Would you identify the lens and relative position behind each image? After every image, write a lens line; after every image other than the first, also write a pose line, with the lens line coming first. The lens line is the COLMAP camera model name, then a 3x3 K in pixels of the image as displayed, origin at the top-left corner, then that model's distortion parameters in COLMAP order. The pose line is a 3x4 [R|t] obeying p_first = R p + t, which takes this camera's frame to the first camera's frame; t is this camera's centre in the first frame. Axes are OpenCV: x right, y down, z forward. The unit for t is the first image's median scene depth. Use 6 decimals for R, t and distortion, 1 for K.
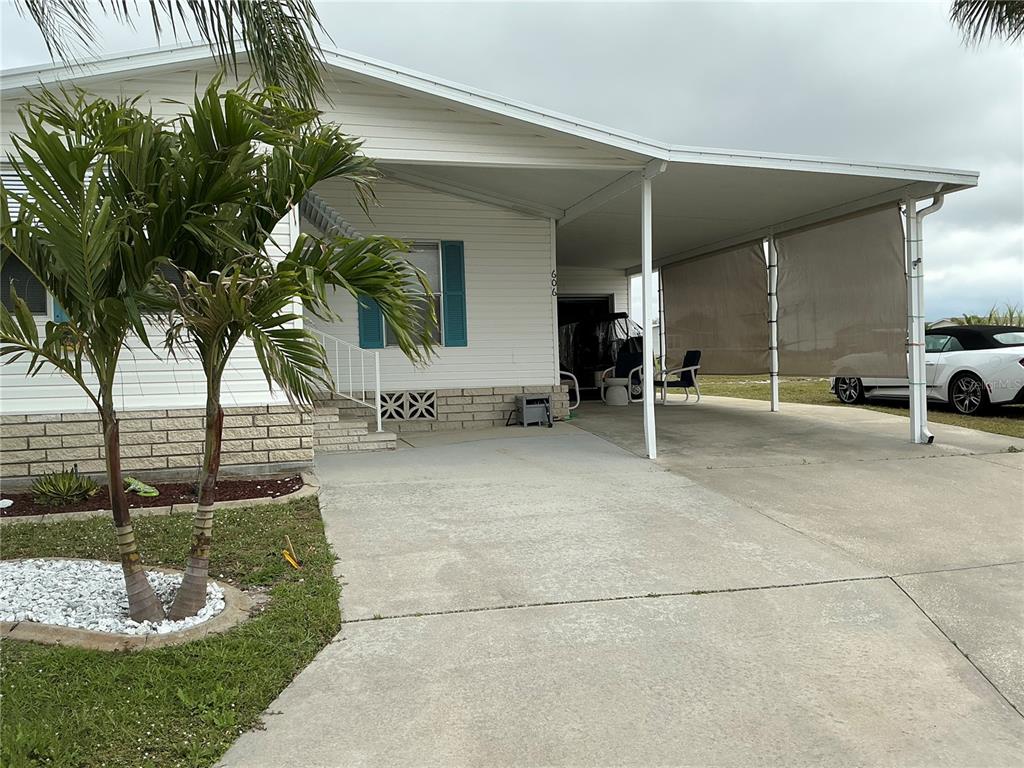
lens RADIAL K [[849.8, 0, 512.0], [0, 849.8, 384.0], [0, 0, 1]] dist [0.144120, -0.290559]
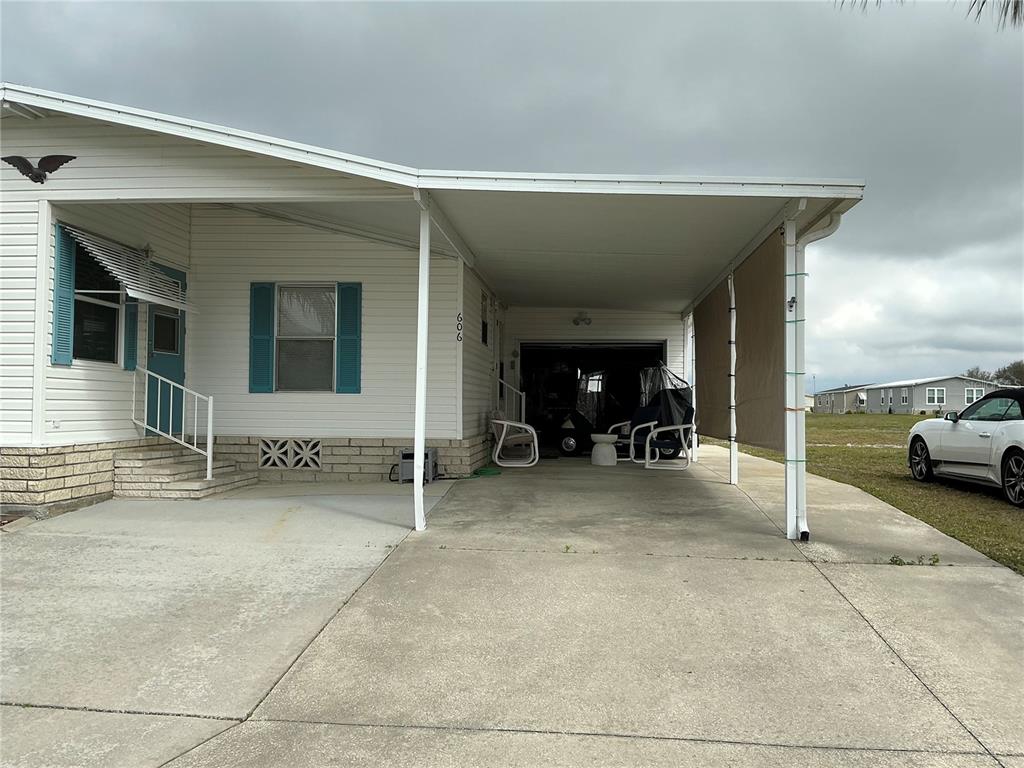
lens RADIAL K [[849.8, 0, 512.0], [0, 849.8, 384.0], [0, 0, 1]] dist [0.144120, -0.290559]
pose [[0.939343, 0.026041, -0.341988, 0.435287], [-0.043673, 0.998078, -0.043957, -0.020960], [0.340186, 0.056226, 0.938676, 0.175022]]
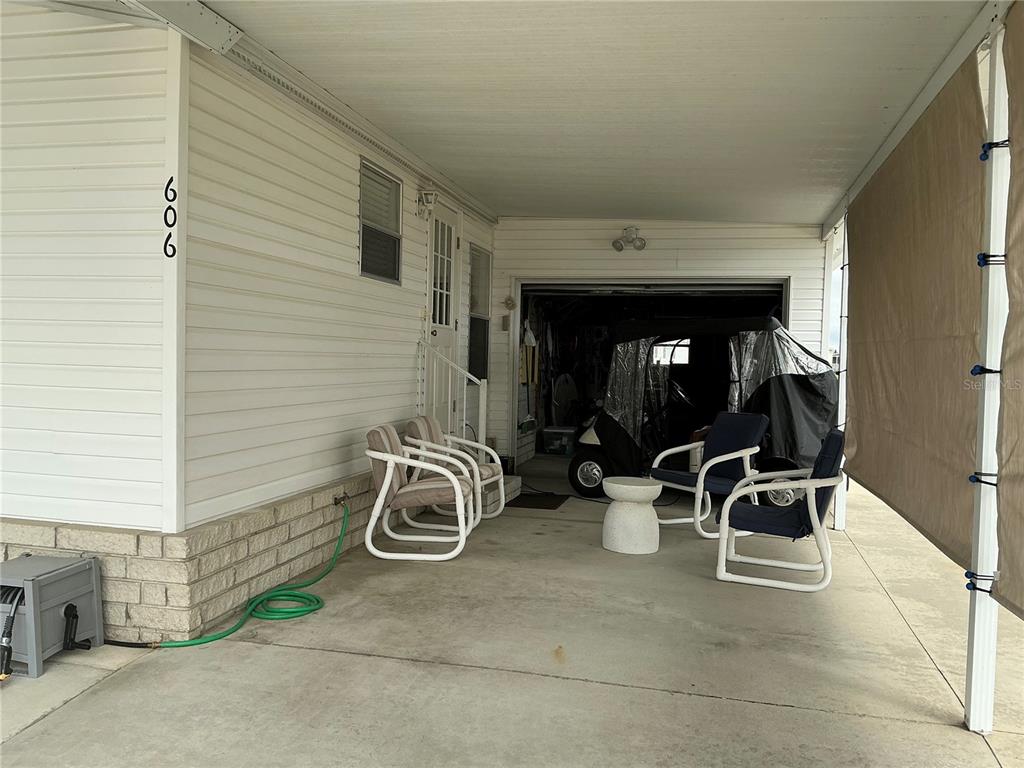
lens RADIAL K [[849.8, 0, 512.0], [0, 849.8, 384.0], [0, 0, 1]] dist [0.144120, -0.290559]
pose [[0.879448, 0.063495, -0.471742, 0.337787], [-0.062798, 0.997877, 0.017241, -0.072632], [0.471835, 0.014461, 0.881568, 0.808686]]
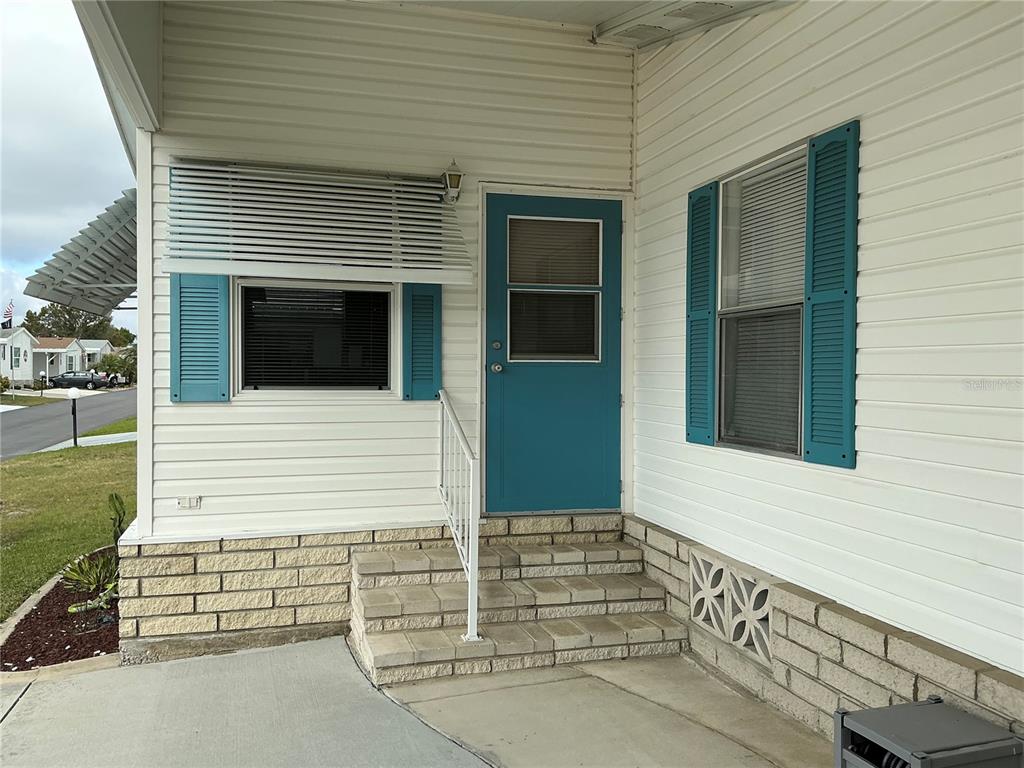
lens RADIAL K [[849.8, 0, 512.0], [0, 849.8, 384.0], [0, 0, 1]] dist [0.144120, -0.290559]
pose [[0.004463, 0.043323, -0.999051, 0.254840], [-0.028830, 0.998651, 0.043177, -0.086028], [0.999574, 0.028610, 0.005706, 0.894830]]
